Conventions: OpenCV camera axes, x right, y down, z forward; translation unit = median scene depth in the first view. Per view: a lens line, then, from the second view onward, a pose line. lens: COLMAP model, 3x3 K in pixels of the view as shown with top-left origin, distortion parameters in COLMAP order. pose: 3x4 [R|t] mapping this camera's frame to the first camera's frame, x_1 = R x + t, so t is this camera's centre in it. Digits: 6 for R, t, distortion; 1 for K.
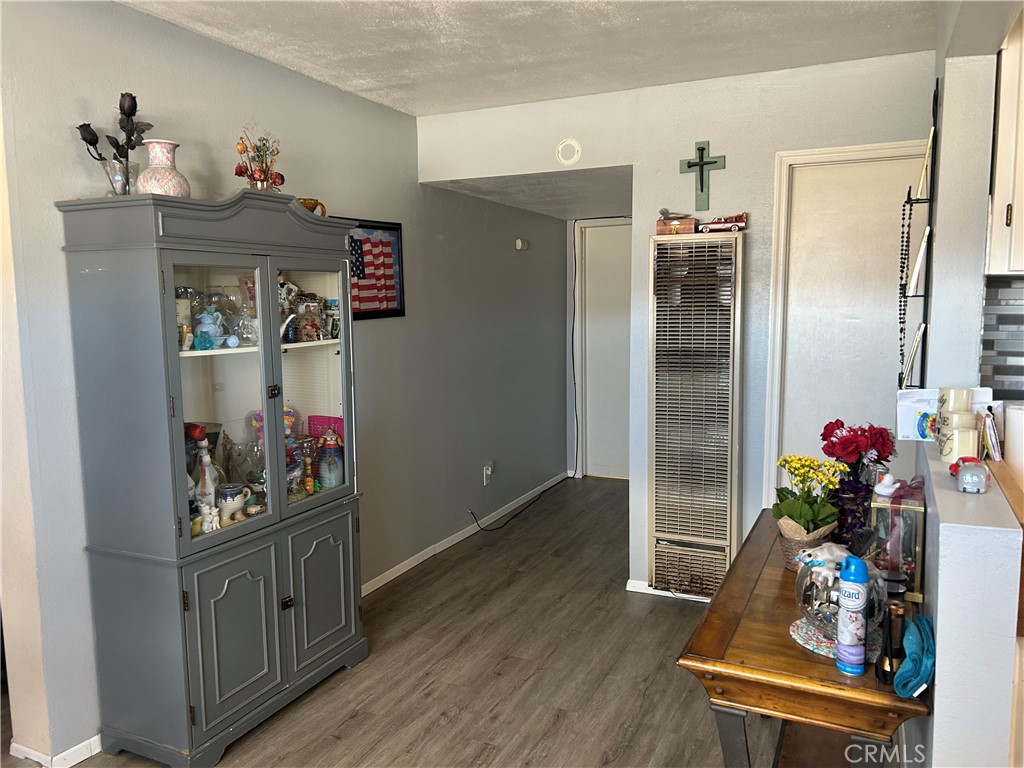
lens RADIAL K [[768.1, 0, 512.0], [0, 768.1, 384.0], [0, 0, 1]] dist [0.000789, -0.012885]
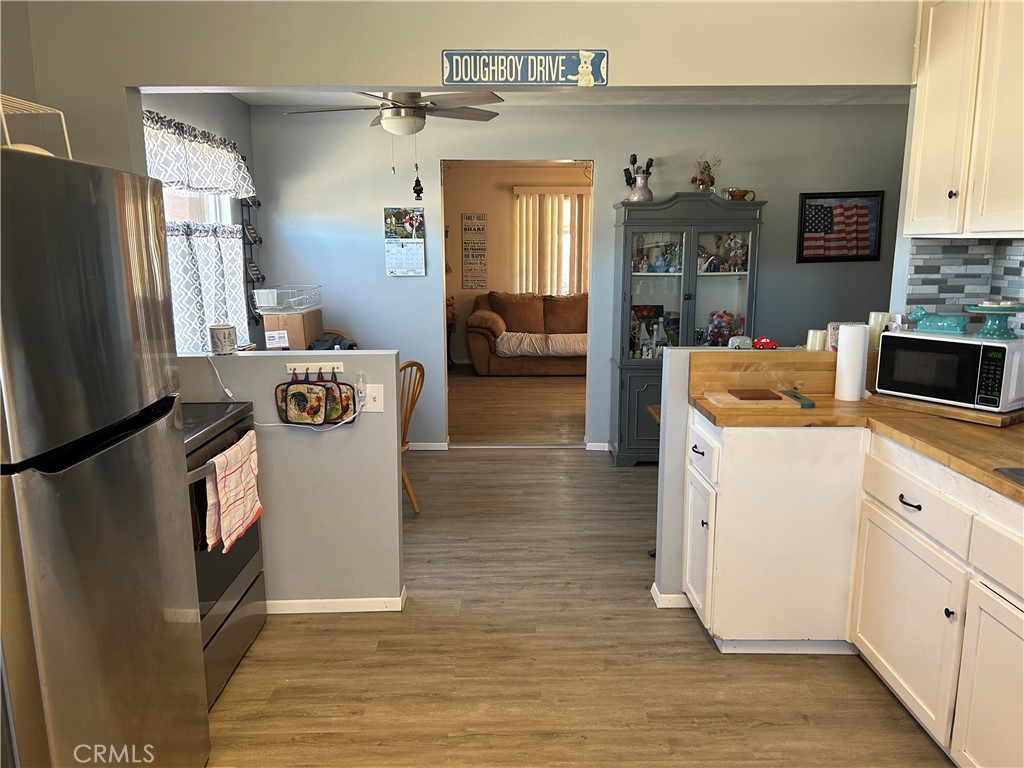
lens RADIAL K [[768.1, 0, 512.0], [0, 768.1, 384.0], [0, 0, 1]] dist [0.000789, -0.012885]
pose [[0.439866, 0.166259, -0.882539, 0.865603], [-0.099888, 0.985674, 0.135903, 0.005666], [0.892491, 0.028376, 0.450172, -0.179231]]
